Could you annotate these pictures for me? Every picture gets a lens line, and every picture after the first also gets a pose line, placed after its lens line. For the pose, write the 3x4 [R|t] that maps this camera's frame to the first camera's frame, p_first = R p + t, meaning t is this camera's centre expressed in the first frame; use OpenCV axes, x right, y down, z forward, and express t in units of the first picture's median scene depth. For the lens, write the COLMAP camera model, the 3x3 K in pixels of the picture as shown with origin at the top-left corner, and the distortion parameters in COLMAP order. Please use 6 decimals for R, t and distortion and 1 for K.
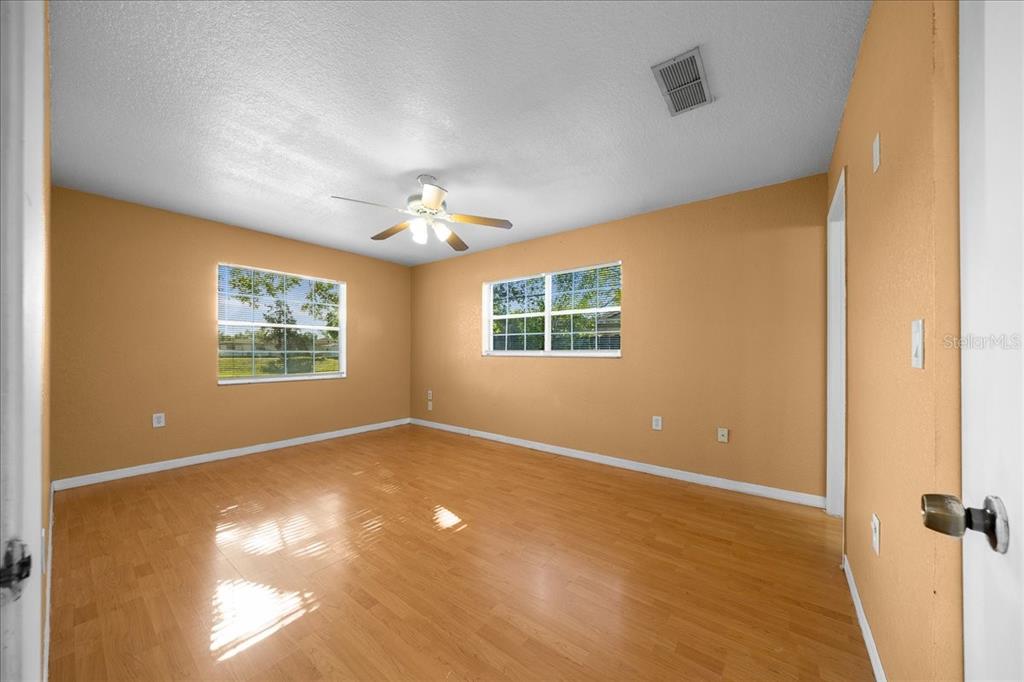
lens RADIAL K [[344.7, 0, 518.0], [0, 344.7, 348.1], [0, 0, 1]] dist [0.002947, 0.000029]
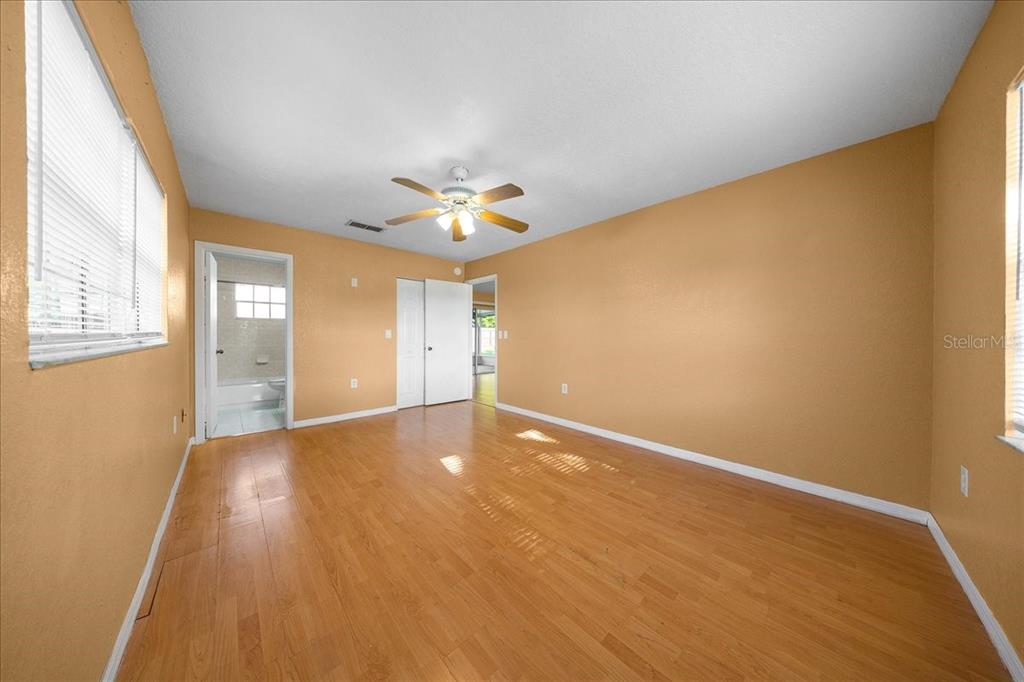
lens RADIAL K [[301.8, 0, 510.9], [0, 301.8, 337.0], [0, 0, 1]] dist [-0.000193, -0.000062]
pose [[-0.984490, -0.010215, 0.175142, -0.466425], [-0.011583, 0.999910, -0.006787, 0.011688], [-0.175057, -0.008711, -0.984520, 1.517074]]
